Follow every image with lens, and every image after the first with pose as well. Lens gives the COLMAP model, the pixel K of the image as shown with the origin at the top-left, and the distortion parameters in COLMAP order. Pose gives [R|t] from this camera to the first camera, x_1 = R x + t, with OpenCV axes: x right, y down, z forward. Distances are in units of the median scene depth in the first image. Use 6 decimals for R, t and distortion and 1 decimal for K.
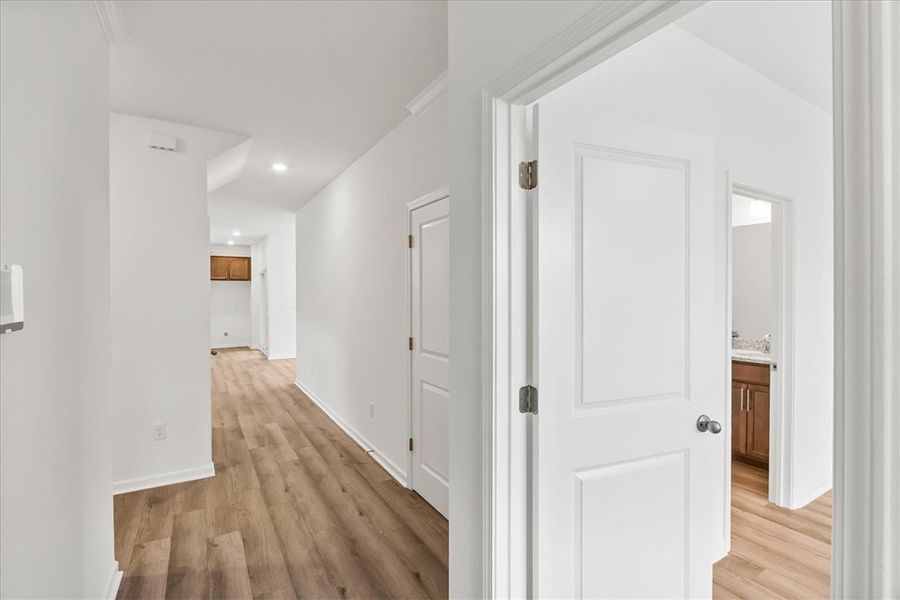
lens RADIAL K [[416.7, 0, 451.9], [0, 416.7, 297.3], [0, 0, 1]] dist [-0.009002, 0.003473]
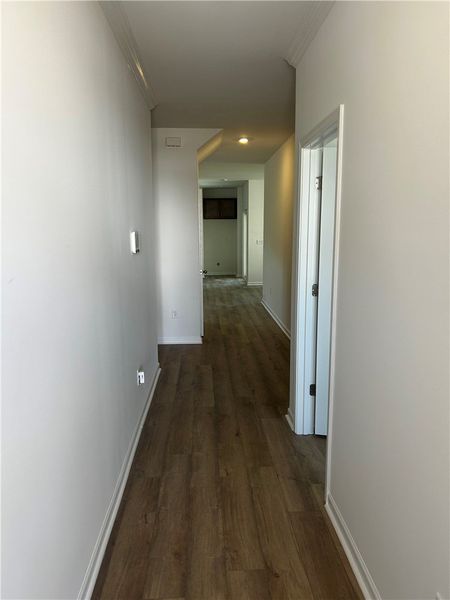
lens RADIAL K [[482.1, 0, 224.7], [0, 482.1, 299.0], [0, 0, 1]] dist [0.060518, -0.081690]
pose [[0.875597, 0.069965, -0.477949, 0.344135], [-0.001241, 0.989777, 0.142615, -0.023095], [0.483042, -0.124281, 0.866732, -0.502677]]
